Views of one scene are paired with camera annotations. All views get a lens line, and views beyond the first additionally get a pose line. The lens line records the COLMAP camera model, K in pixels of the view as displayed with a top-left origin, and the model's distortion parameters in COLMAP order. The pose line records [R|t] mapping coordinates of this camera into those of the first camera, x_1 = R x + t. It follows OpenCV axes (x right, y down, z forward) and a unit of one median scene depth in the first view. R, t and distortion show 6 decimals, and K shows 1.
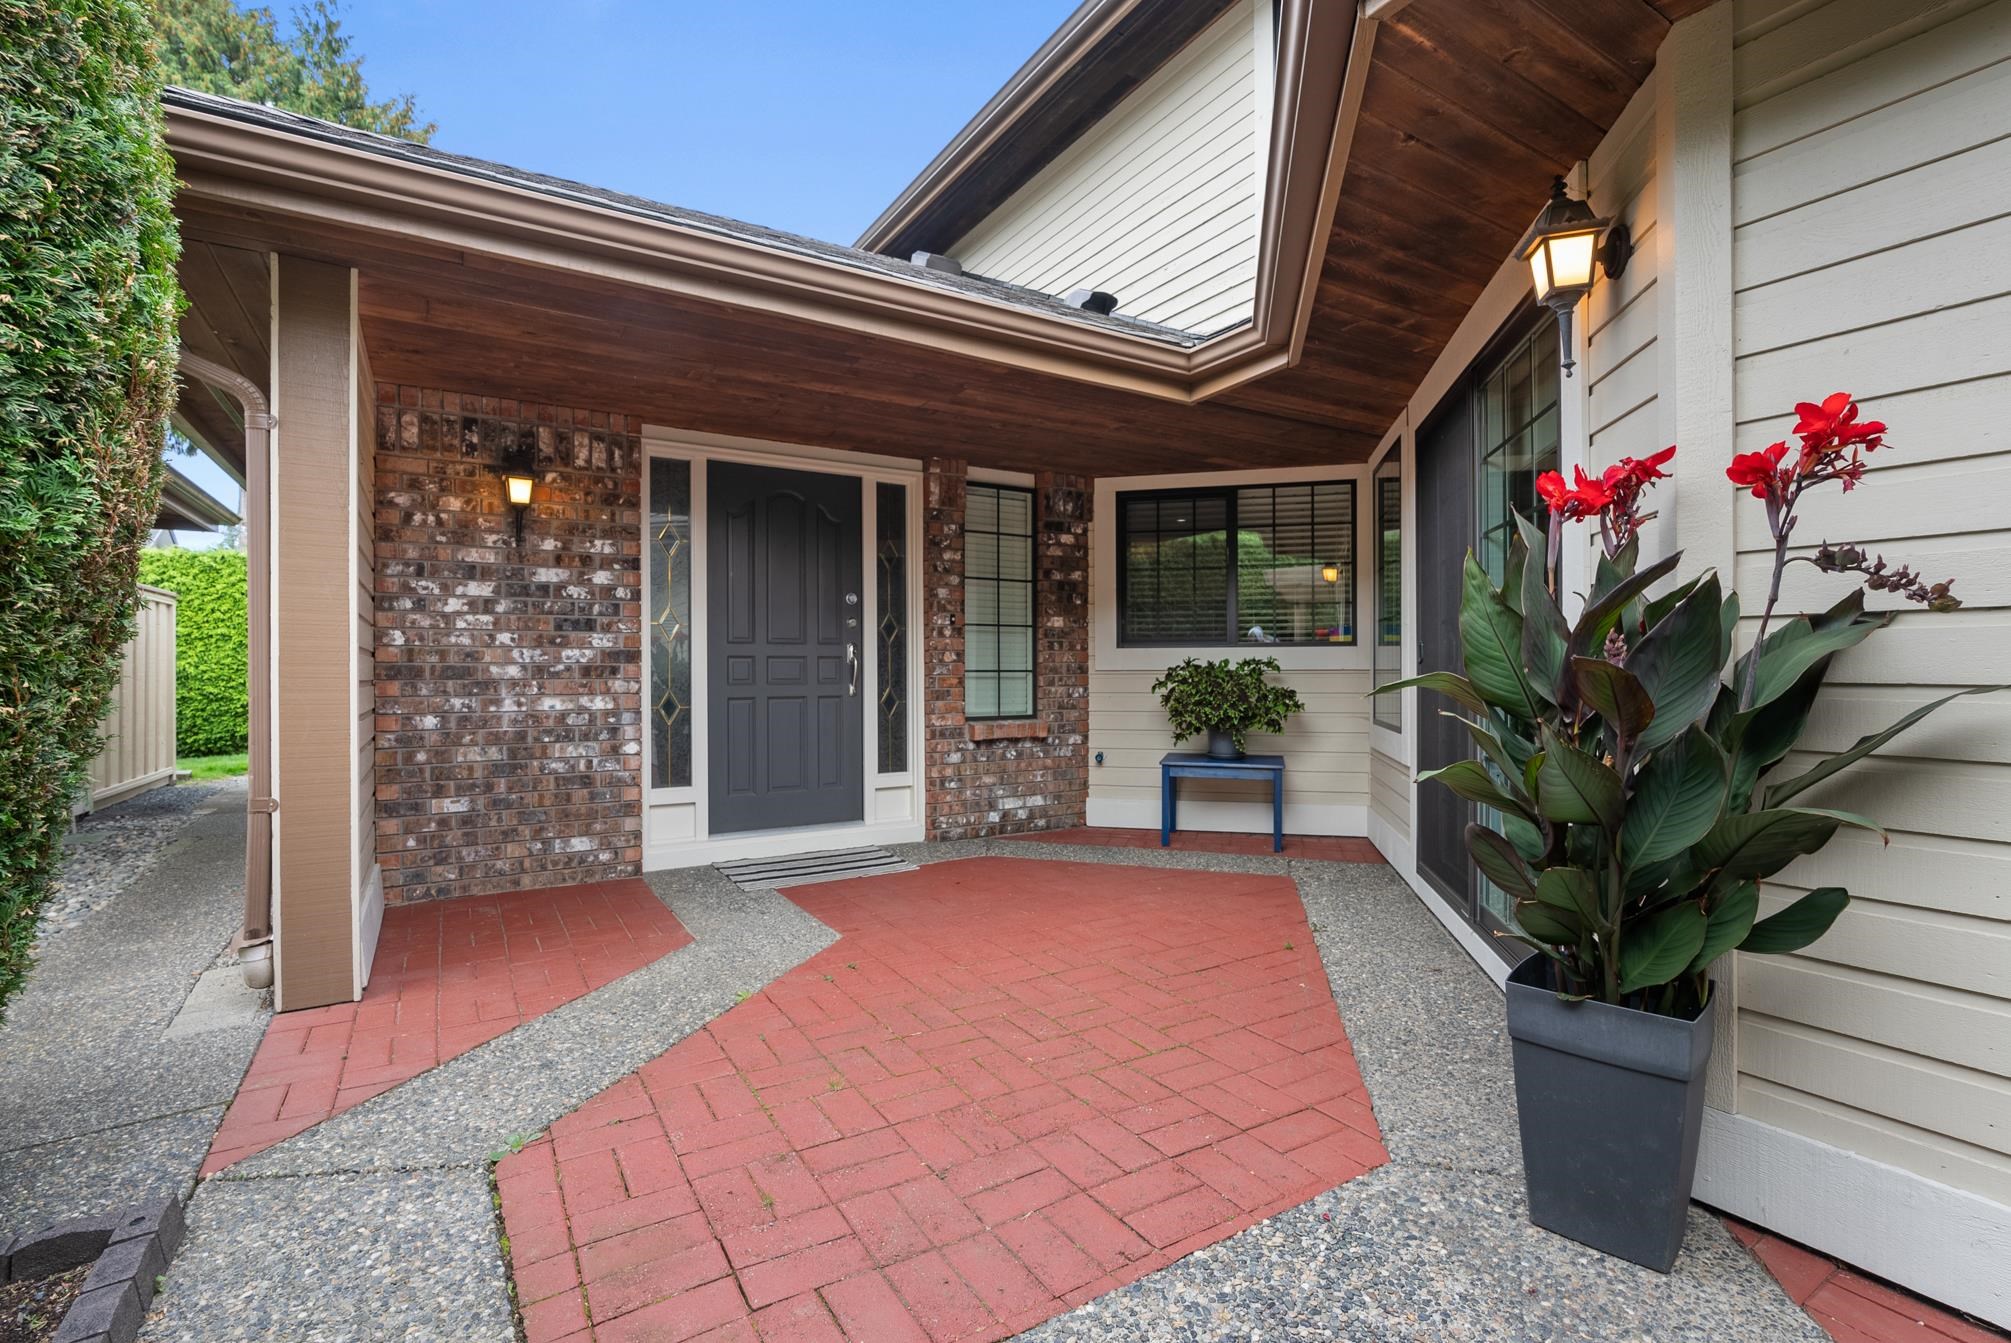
lens RADIAL K [[908.9, 0, 1007.1], [0, 908.9, 668.5], [0, 0, 1]] dist [-0.011690, 0.004686]
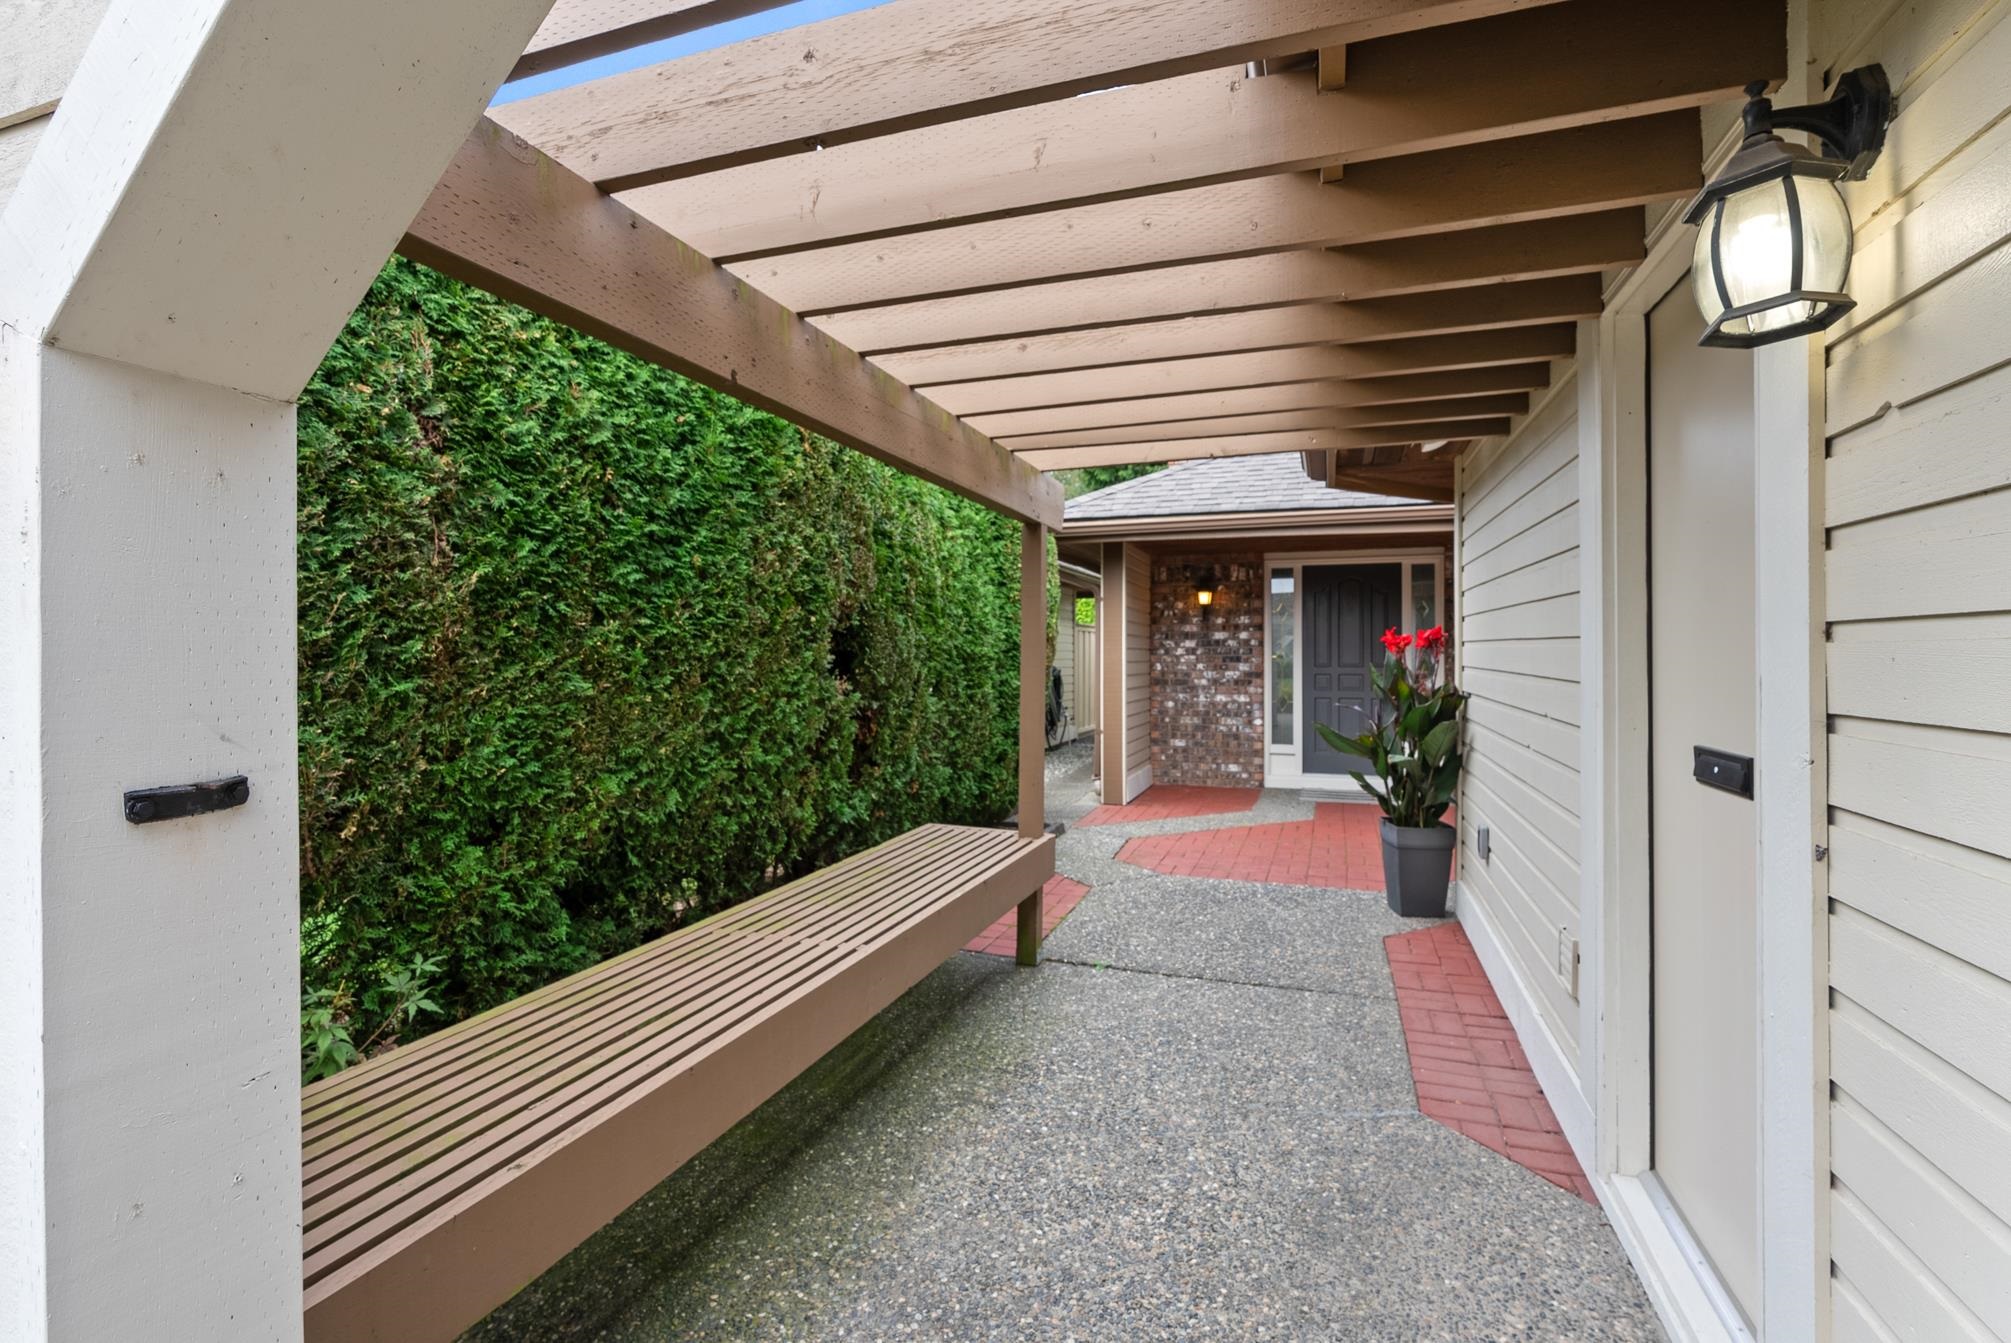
lens RADIAL K [[908.9, 0, 1016.0], [0, 908.9, 655.4], [0, 0, 1]] dist [-0.011690, 0.004686]
pose [[0.622172, -0.001930, -0.782878, 0.825821], [-0.001060, 0.999994, -0.003308, -0.050303], [0.782880, 0.002887, 0.622166, -0.649636]]
